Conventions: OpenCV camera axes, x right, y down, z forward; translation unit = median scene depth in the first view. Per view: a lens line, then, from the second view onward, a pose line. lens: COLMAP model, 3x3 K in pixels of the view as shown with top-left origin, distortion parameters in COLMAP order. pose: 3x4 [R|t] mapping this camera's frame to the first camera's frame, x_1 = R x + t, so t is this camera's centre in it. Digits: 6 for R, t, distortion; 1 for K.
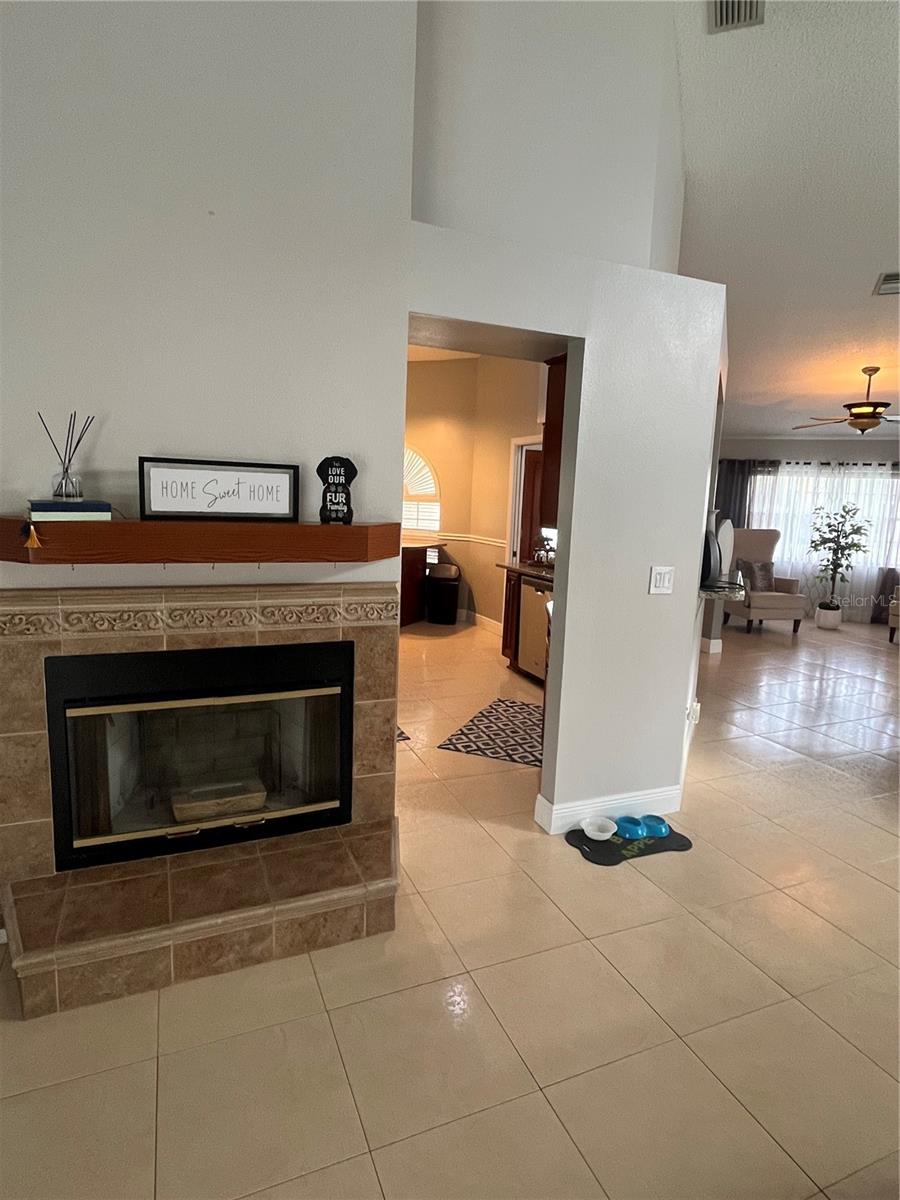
lens RADIAL K [[652.6, 0, 443.6], [0, 652.6, 605.6], [0, 0, 1]] dist [-0.019183, 0.002071]
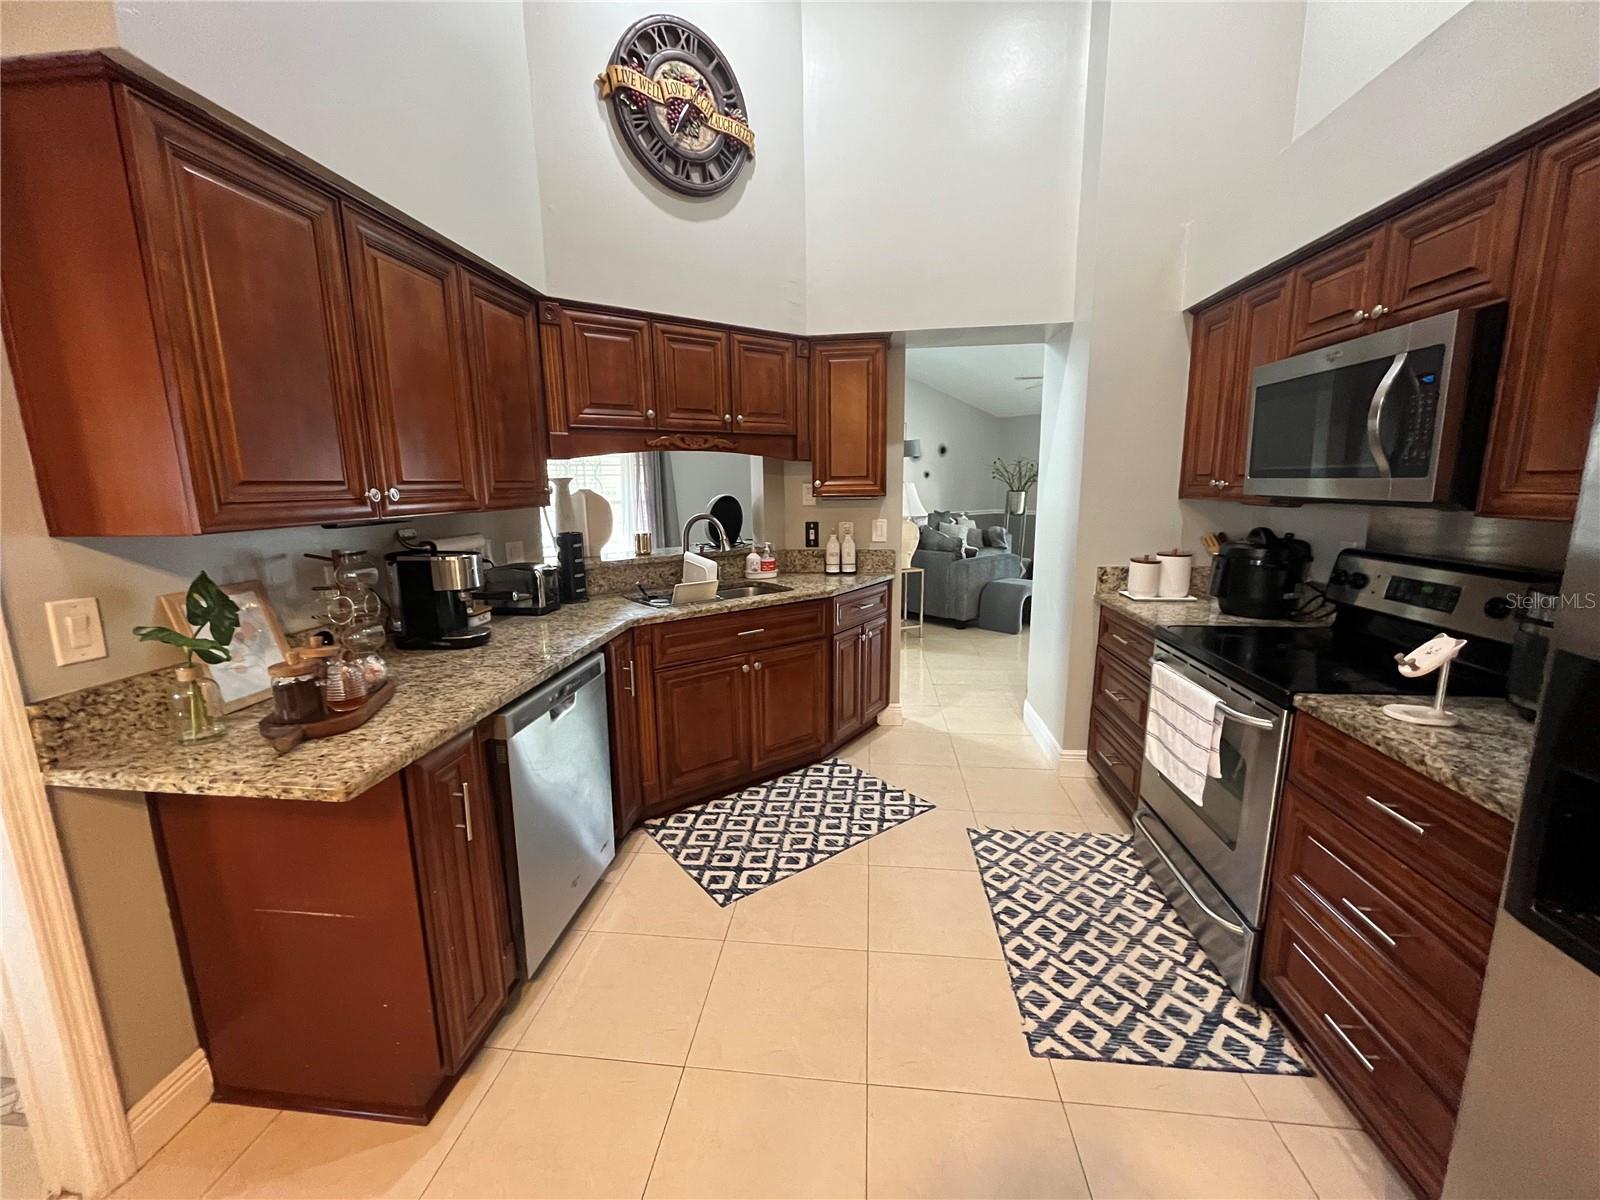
lens RADIAL K [[647.0, 0, 799.2], [0, 647.0, 600.4], [0, 0, 1]] dist [-0.005051, 0.000458]
pose [[-0.878896, -0.113632, 0.463281, -0.171116], [0.057766, 0.938710, 0.339832, -0.240630], [-0.473502, 0.325439, -0.818465, 1.463650]]
